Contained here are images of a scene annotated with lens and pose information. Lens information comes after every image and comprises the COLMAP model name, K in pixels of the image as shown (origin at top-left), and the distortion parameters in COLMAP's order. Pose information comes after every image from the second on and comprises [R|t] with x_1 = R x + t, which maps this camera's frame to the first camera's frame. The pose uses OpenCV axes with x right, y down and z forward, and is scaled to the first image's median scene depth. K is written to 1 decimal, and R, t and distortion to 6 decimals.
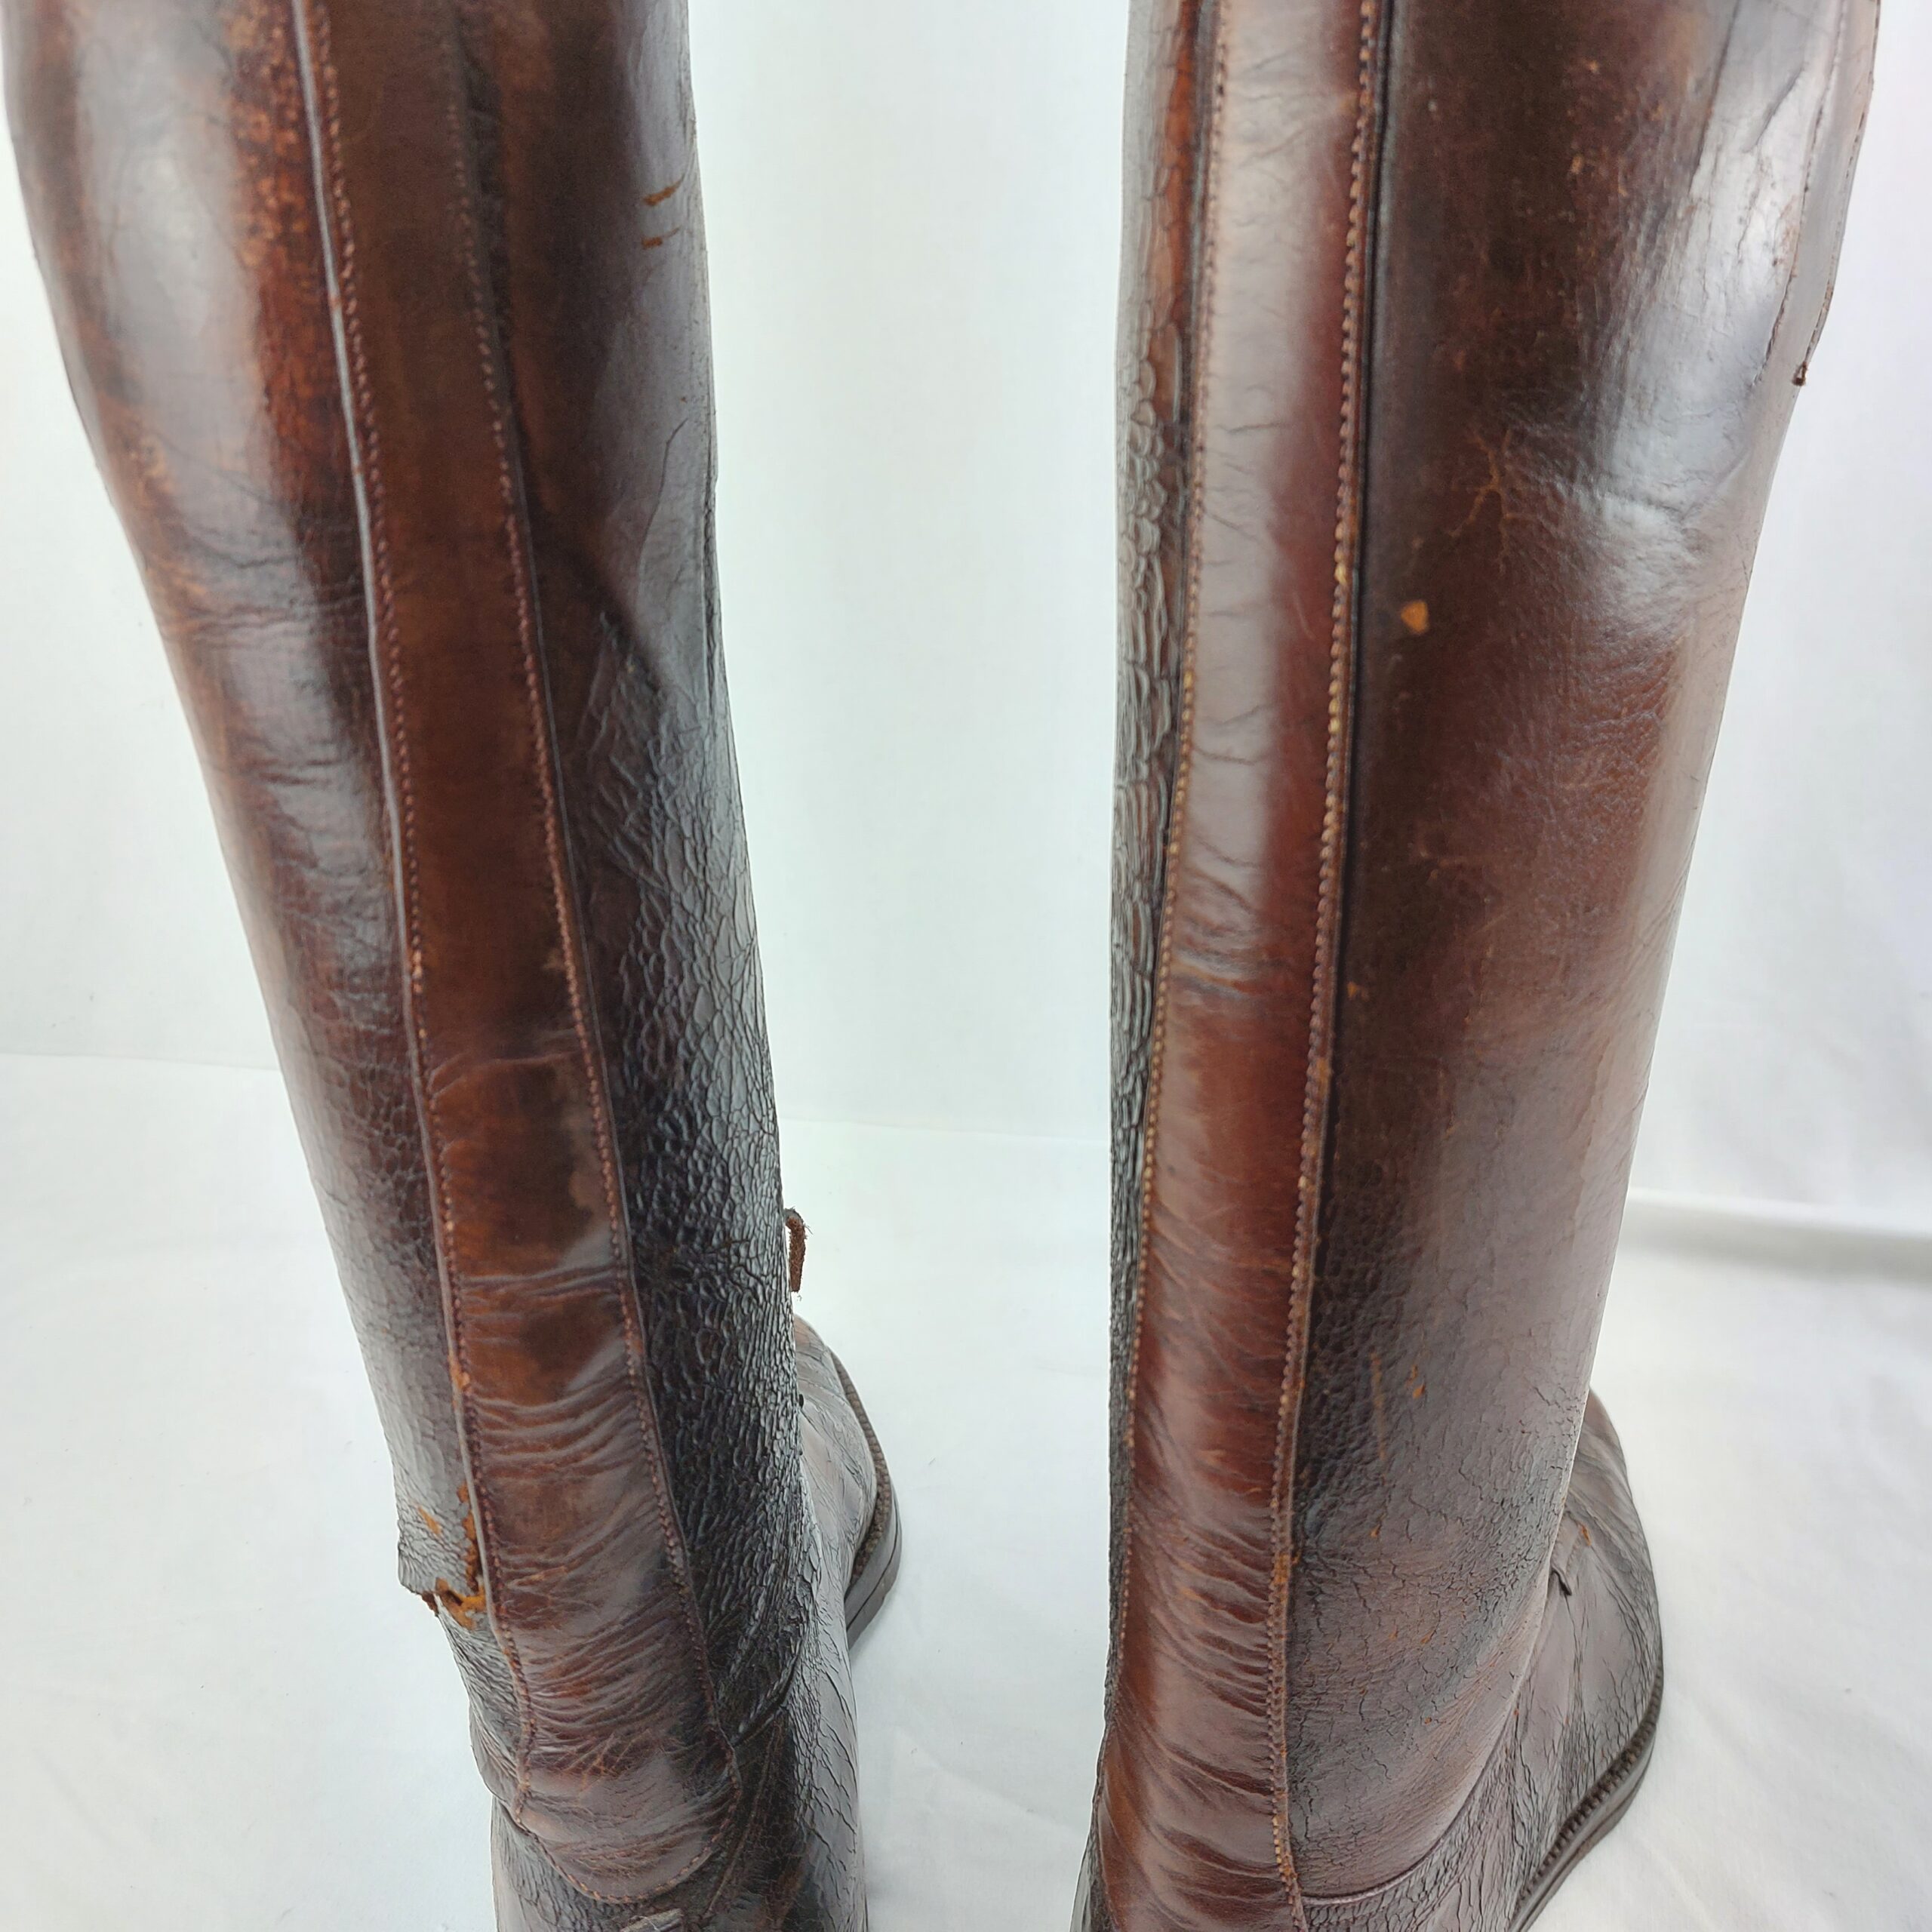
lens RADIAL K [[1815.8, 0, 959.7], [0, 1815.8, 918.5], [0, 0, 1]] dist [0.021732, 0.000000]
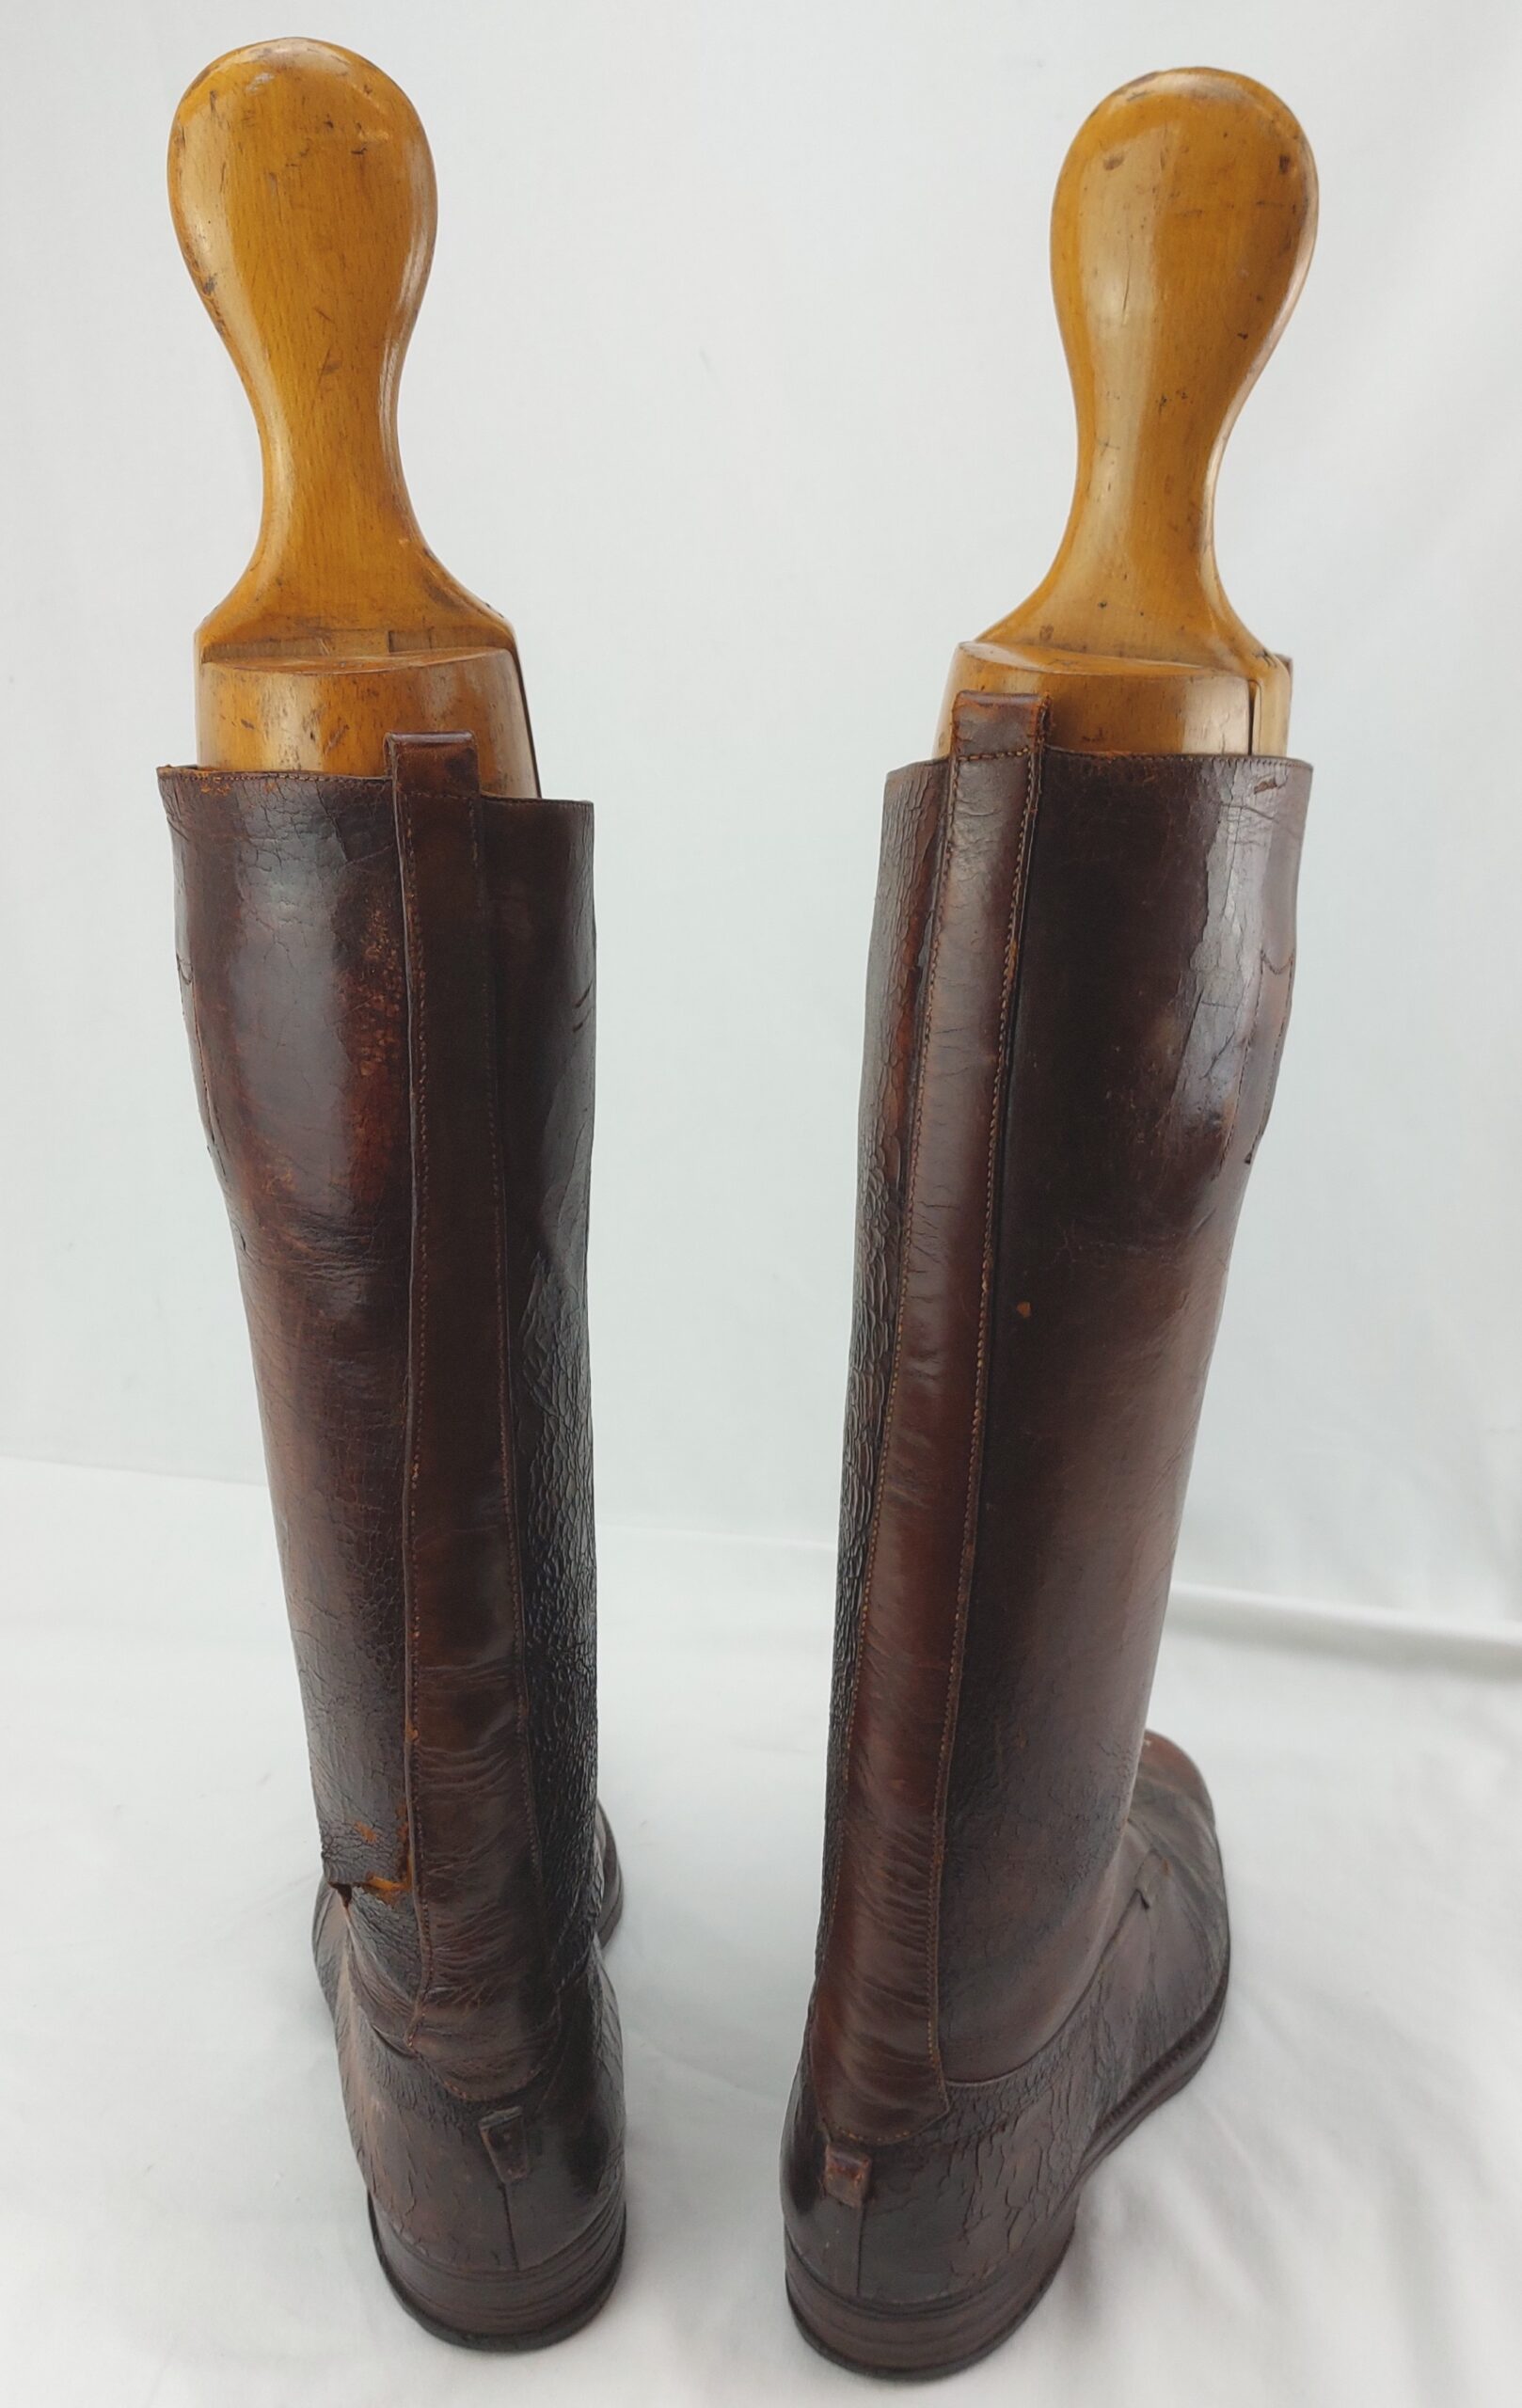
lens RADIAL K [[2231.6, 0, 783.7], [0, 2231.6, 1196.7], [0, 0, 1]] dist [0.051438, -0.050320]
pose [[0.995134, 0.030264, 0.093771, -0.149537], [-0.029372, 0.999509, -0.010879, -0.182716], [-0.094055, 0.008071, 0.995534, -0.887732]]
